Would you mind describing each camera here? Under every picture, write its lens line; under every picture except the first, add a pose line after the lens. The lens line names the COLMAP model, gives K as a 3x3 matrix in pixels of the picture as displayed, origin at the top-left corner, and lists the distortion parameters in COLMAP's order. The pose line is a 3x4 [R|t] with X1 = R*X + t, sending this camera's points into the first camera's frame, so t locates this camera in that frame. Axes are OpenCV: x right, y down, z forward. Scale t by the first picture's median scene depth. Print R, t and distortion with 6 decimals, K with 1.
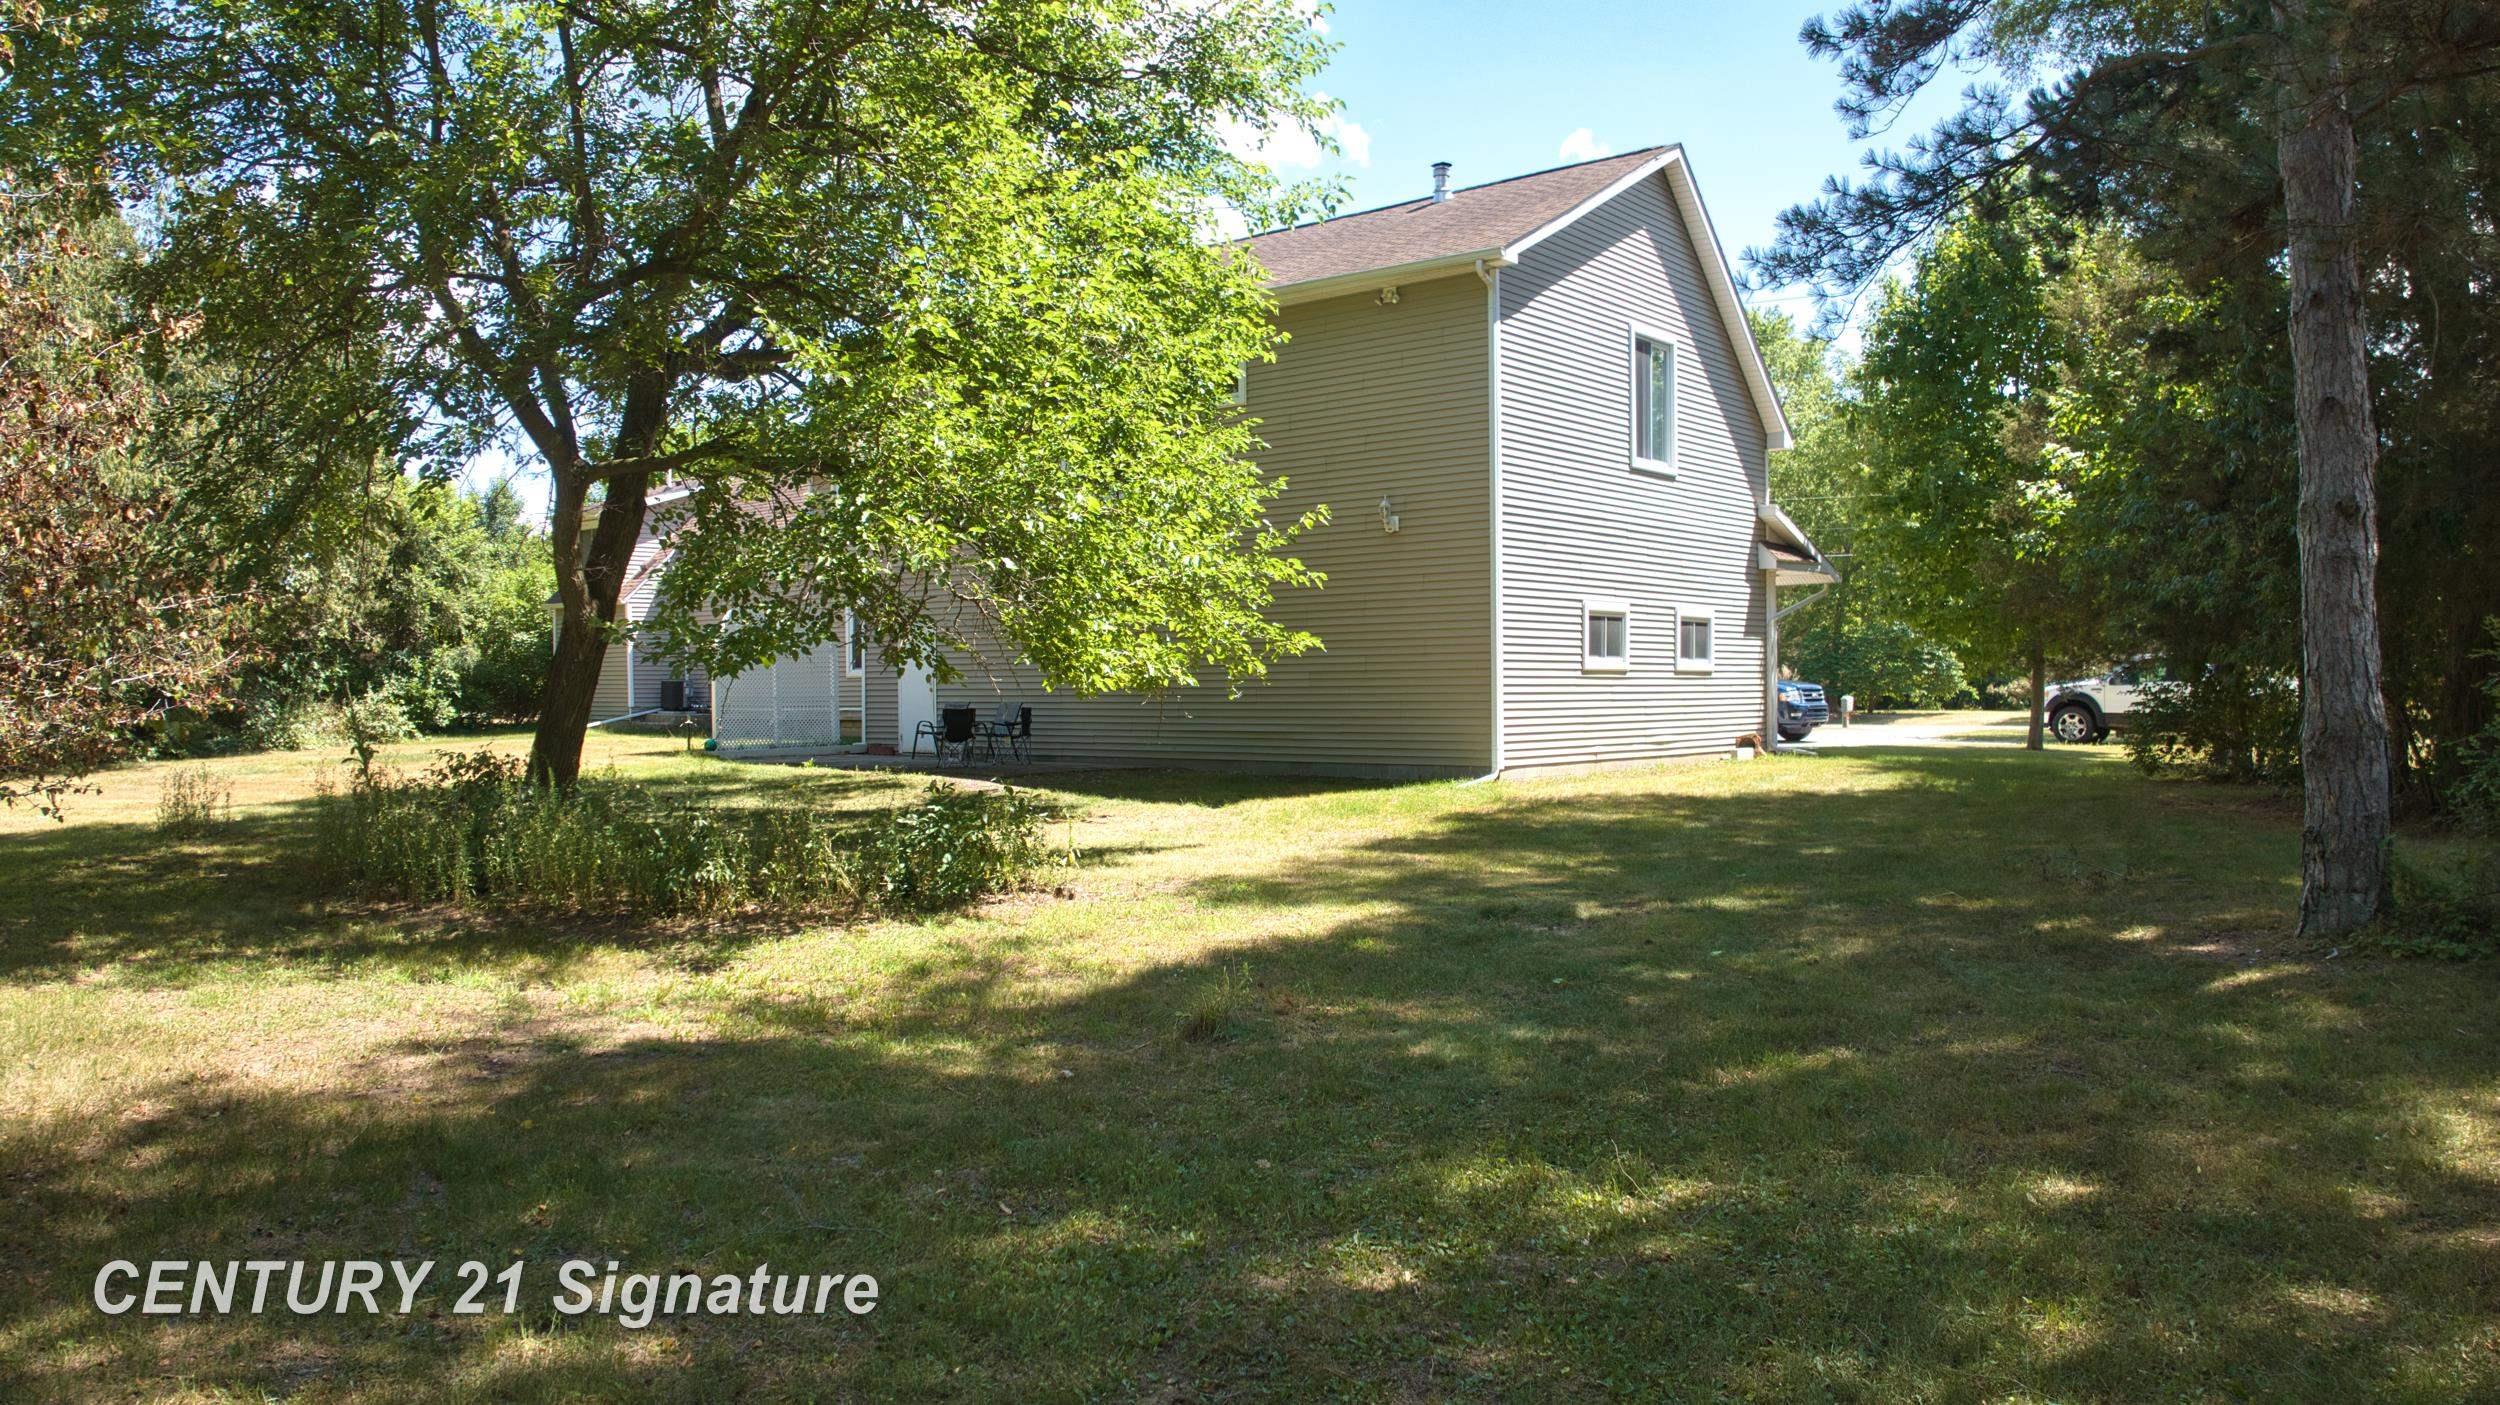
lens RADIAL K [[1747.2, 0, 1260.1], [0, 1747.2, 708.8], [0, 0, 1]] dist [-0.126312, -0.001085]
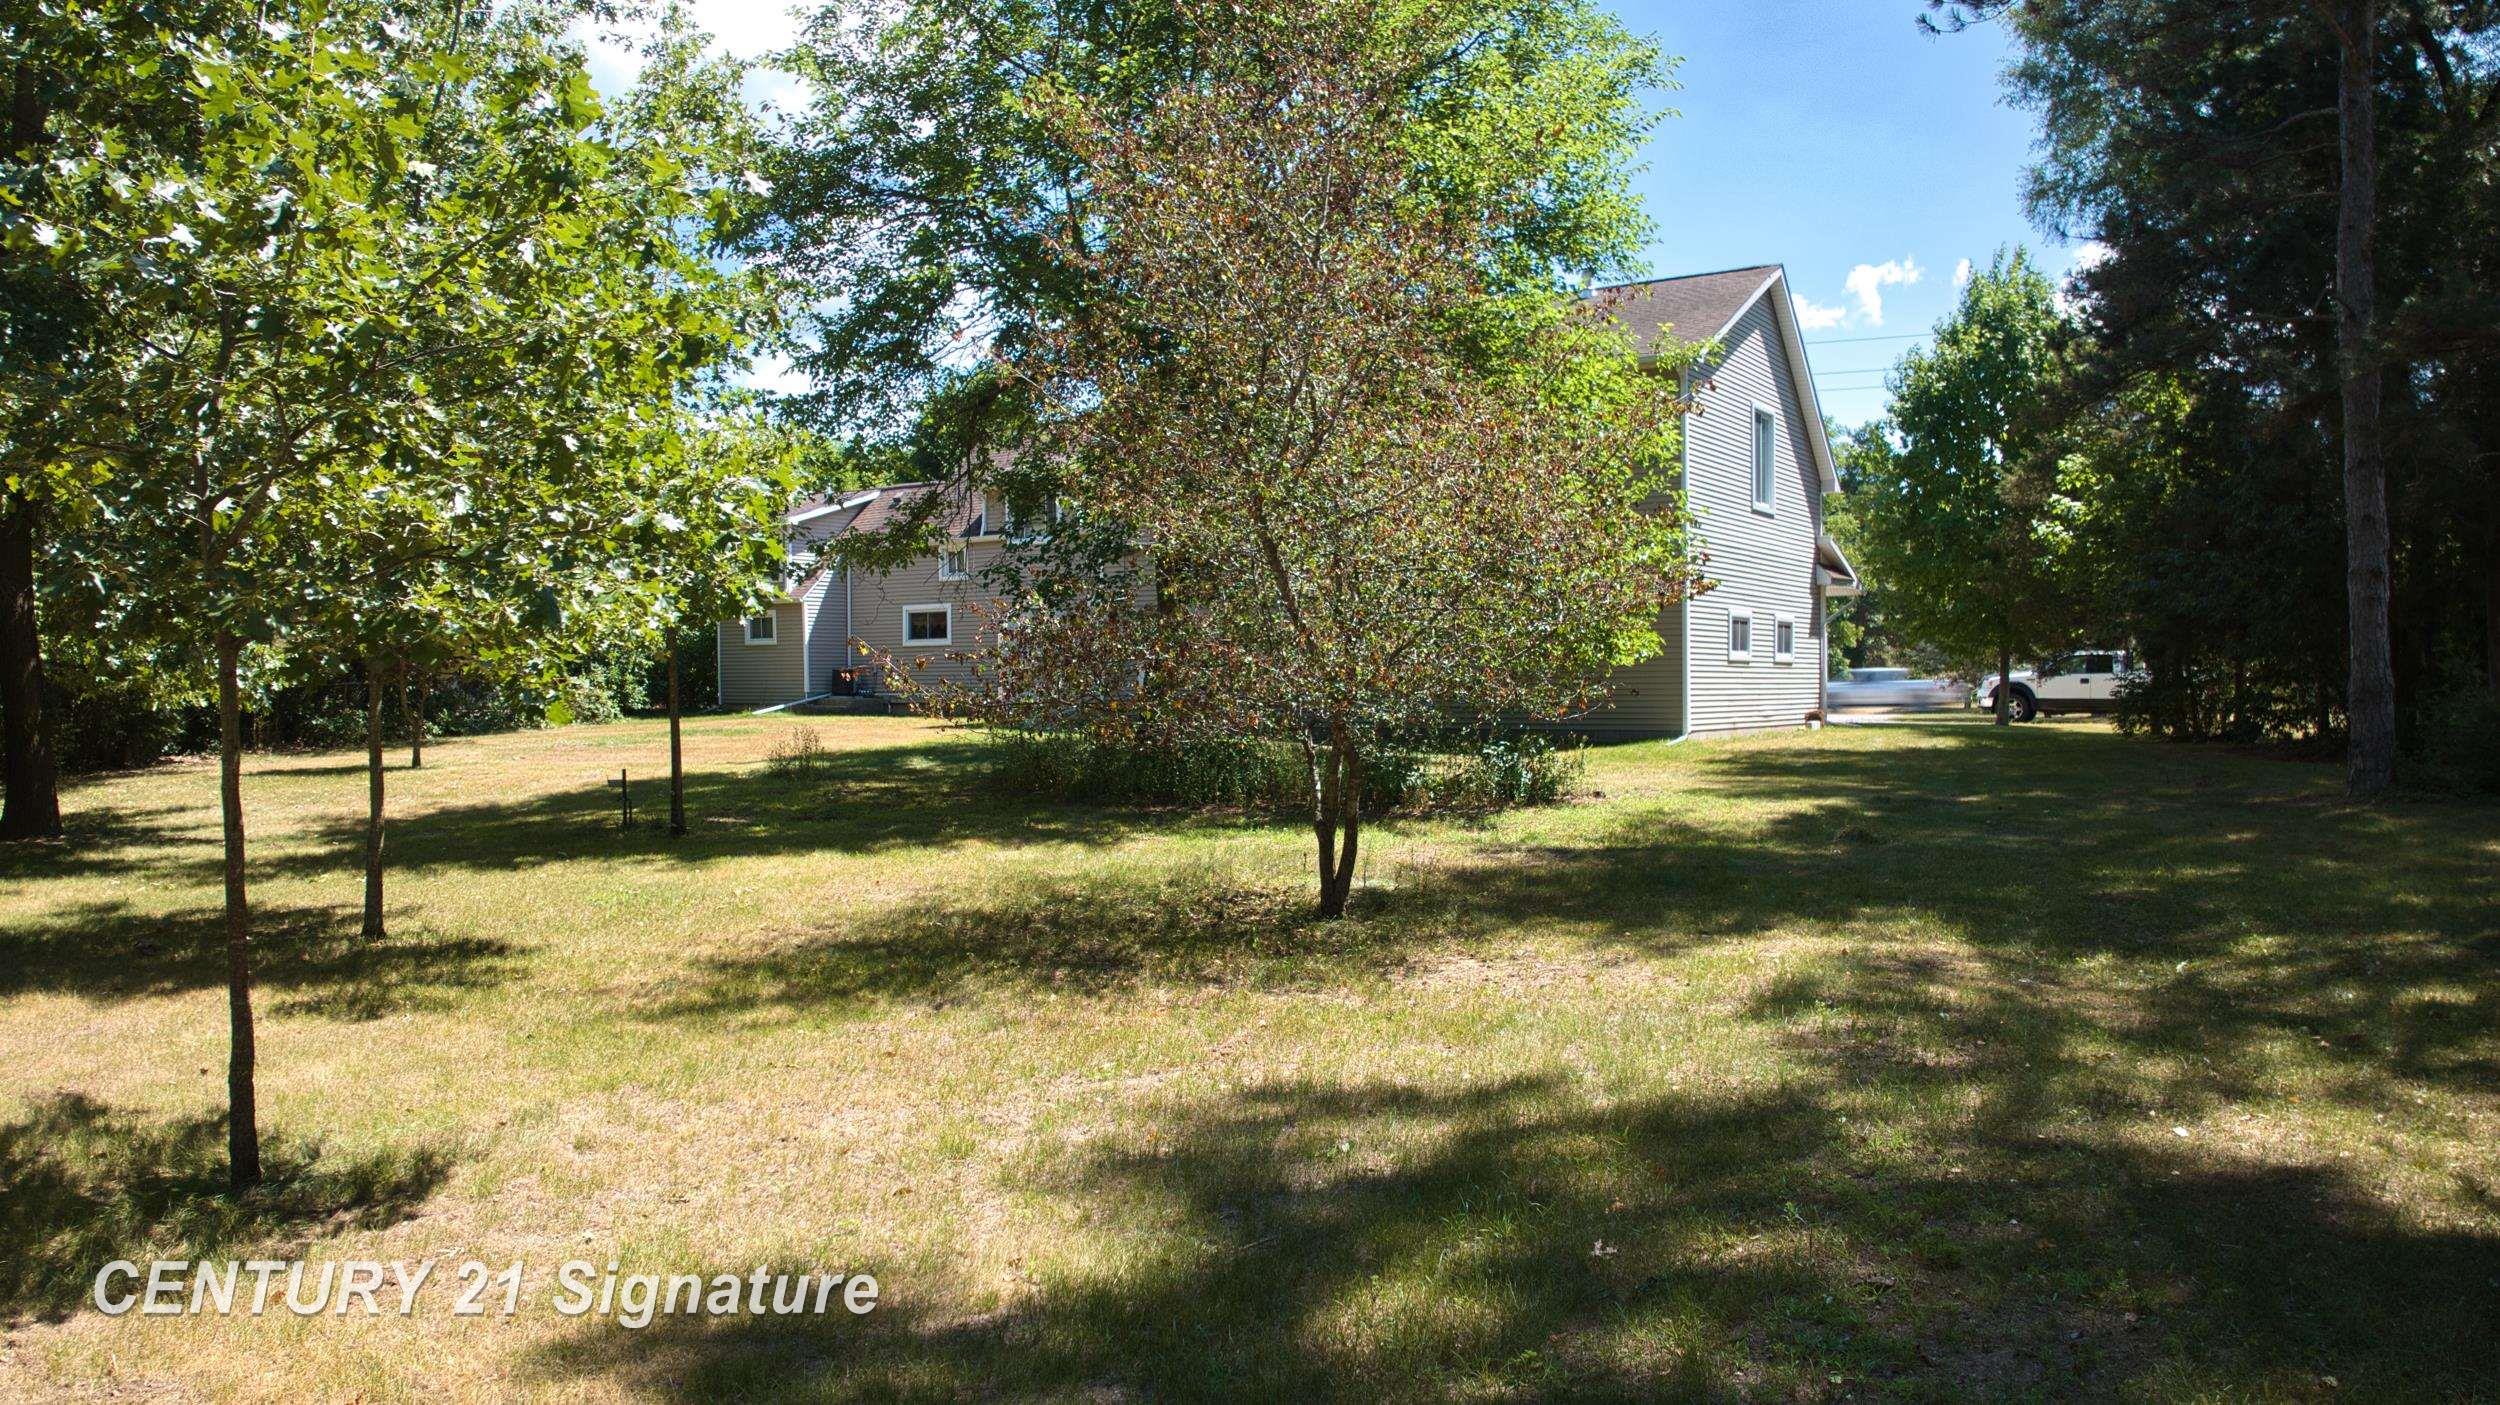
lens RADIAL K [[1747.6, 0, 1233.6], [0, 1747.6, 683.5], [0, 0, 1]] dist [-0.108224, -0.005353]
pose [[0.995795, 0.001701, 0.091597, -0.254454], [-0.000568, 0.999923, -0.012388, 0.009838], [-0.091611, 0.012284, 0.995719, -0.240975]]
